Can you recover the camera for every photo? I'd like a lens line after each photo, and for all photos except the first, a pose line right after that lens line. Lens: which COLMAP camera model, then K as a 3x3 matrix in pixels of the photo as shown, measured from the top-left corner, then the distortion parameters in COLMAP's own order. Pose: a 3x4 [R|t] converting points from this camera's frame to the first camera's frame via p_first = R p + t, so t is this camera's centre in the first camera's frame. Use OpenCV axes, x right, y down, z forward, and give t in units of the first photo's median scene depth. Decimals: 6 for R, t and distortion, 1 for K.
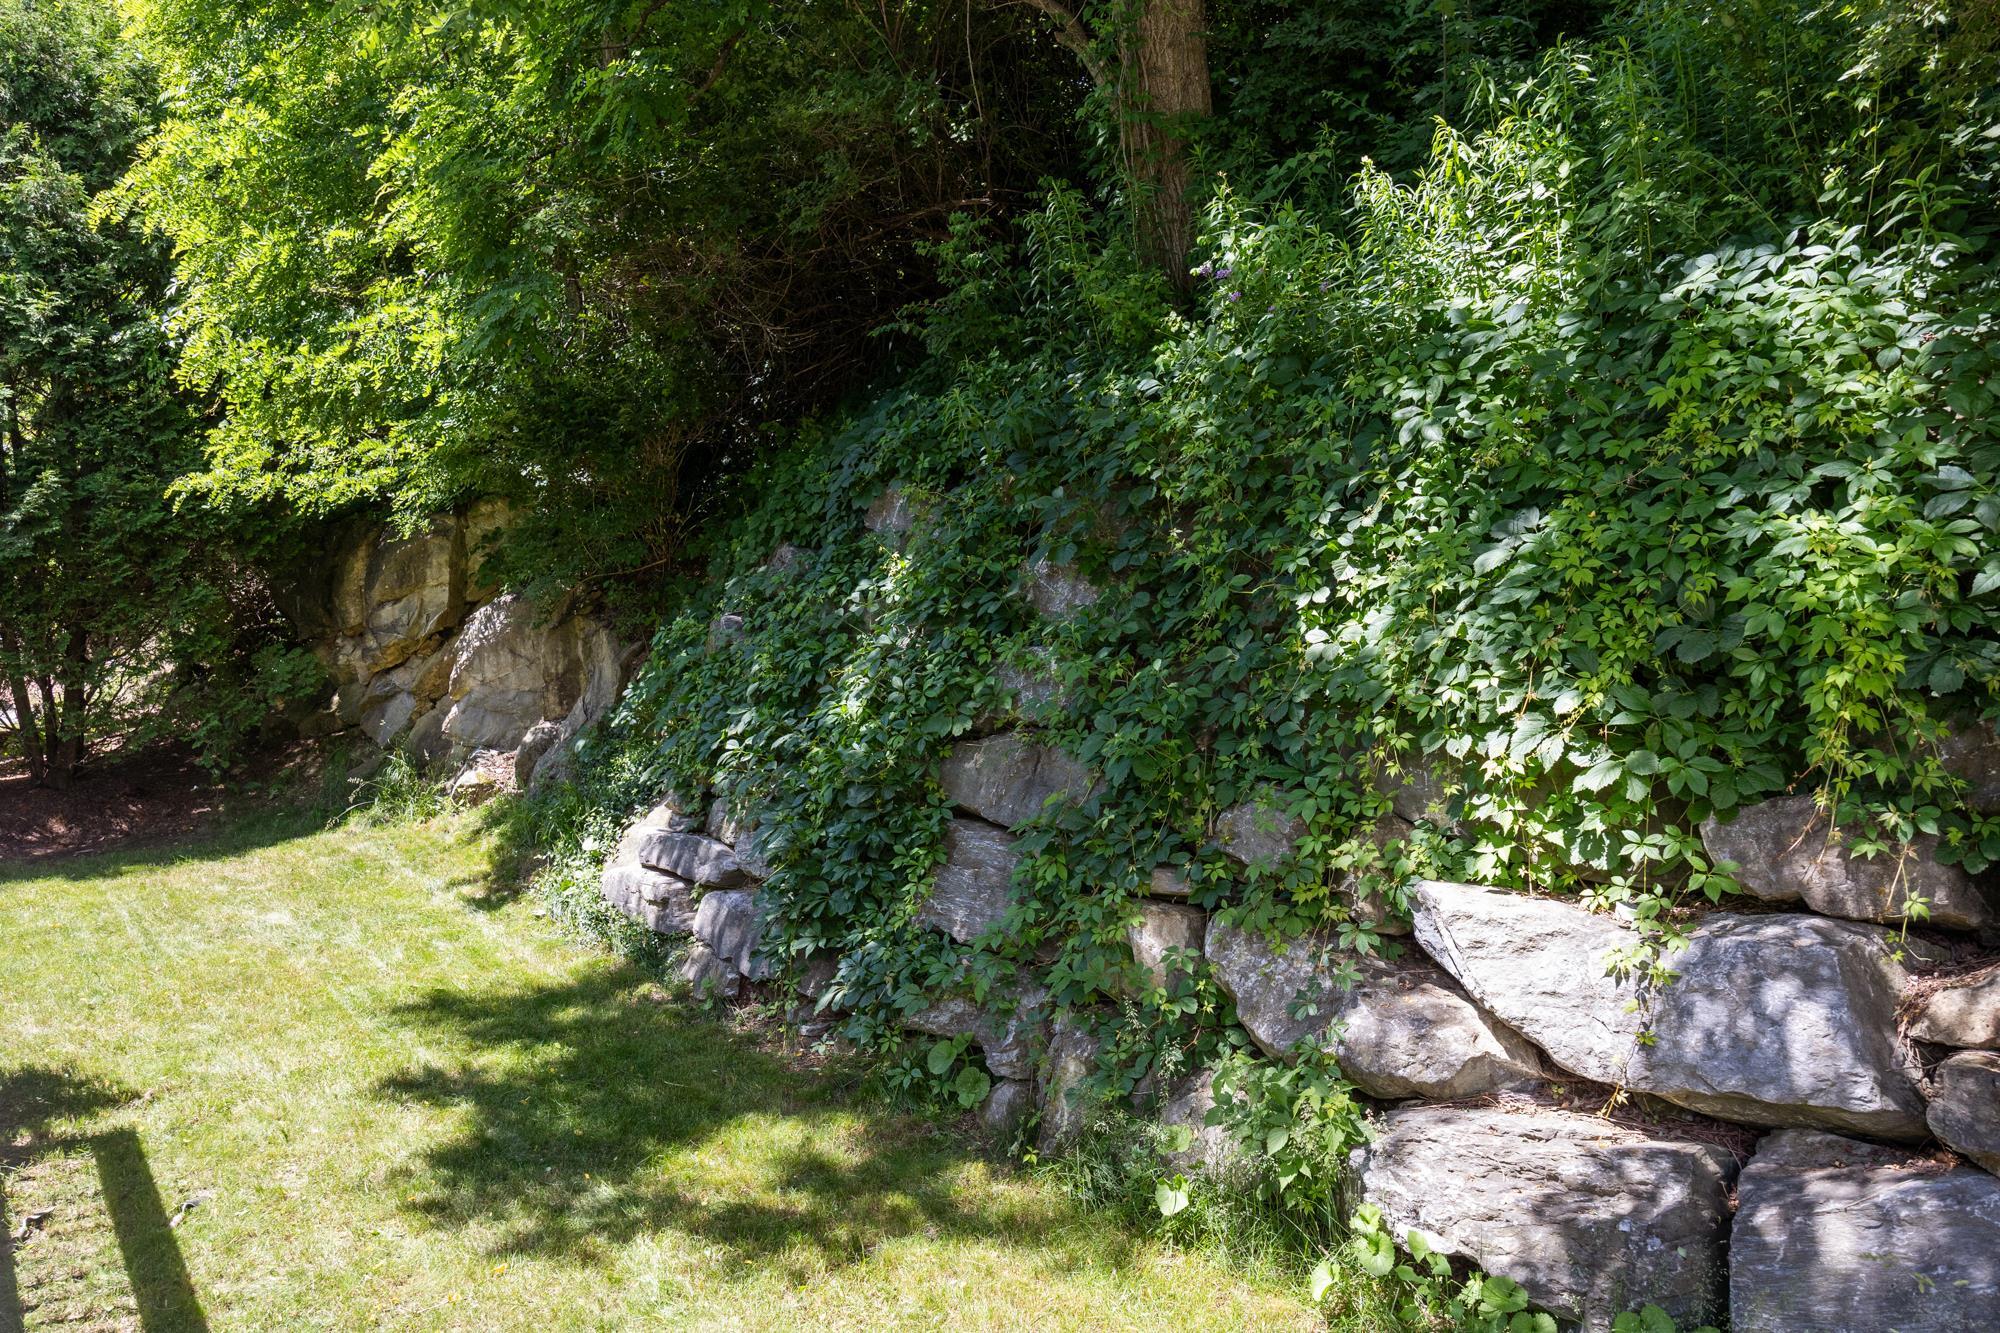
lens RADIAL K [[1594.1, 0, 1000.0], [0, 1594.1, 666.5], [0, 0, 1]] dist [0.002999, -0.001790]
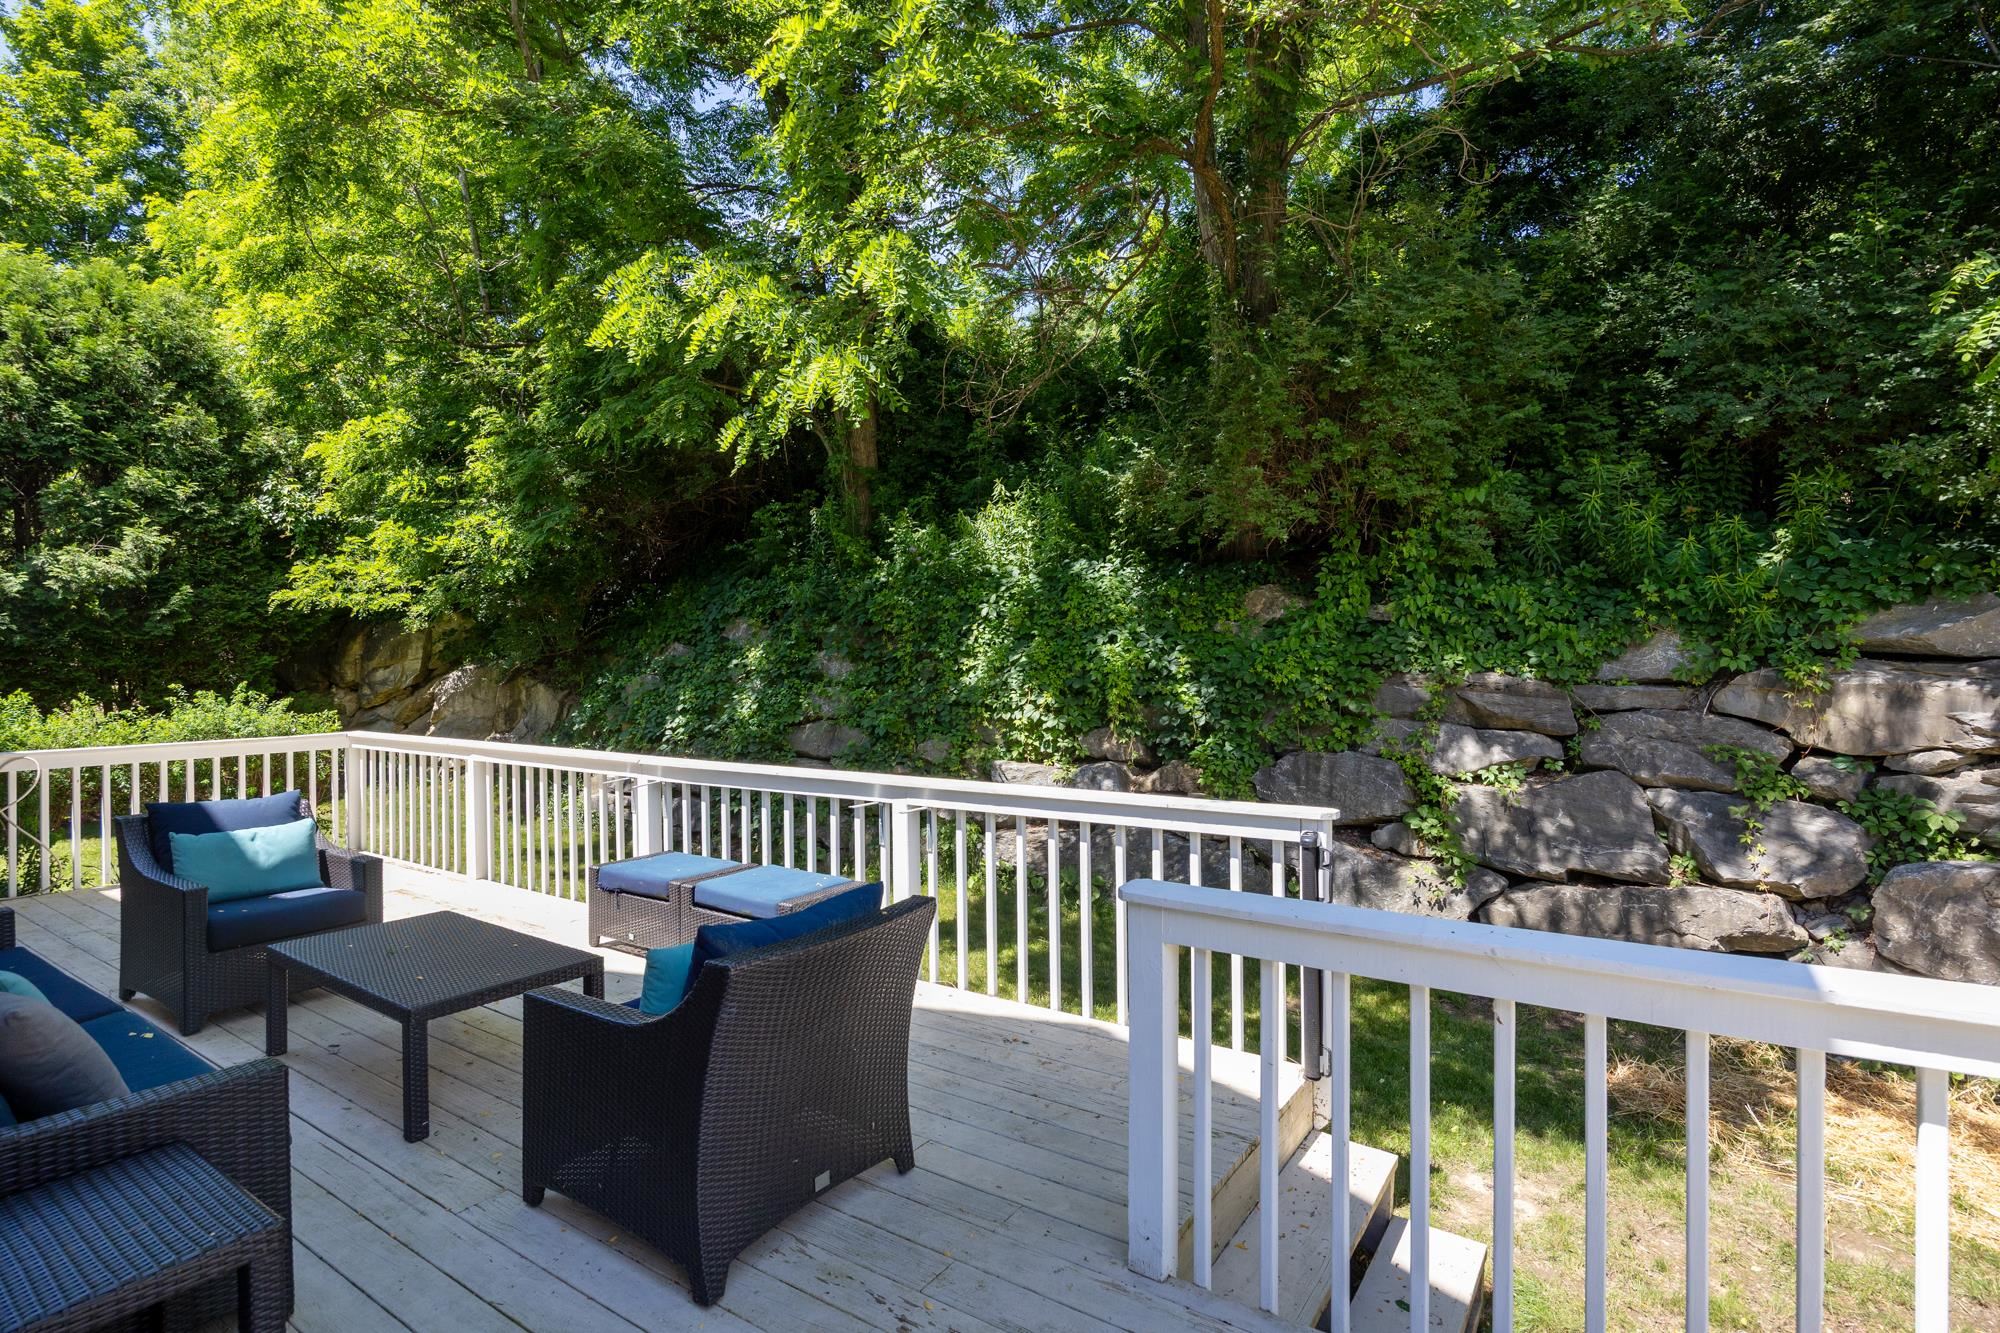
lens RADIAL K [[1003.9, 0, 1000.0], [0, 1003.9, 666.5], [0, 0, 1]] dist [-0.000003, -0.000037]
pose [[0.931188, 0.026656, 0.363565, -0.386474], [-0.003228, 0.997887, -0.064895, 0.071890], [-0.364526, 0.059256, 0.929306, -0.721529]]
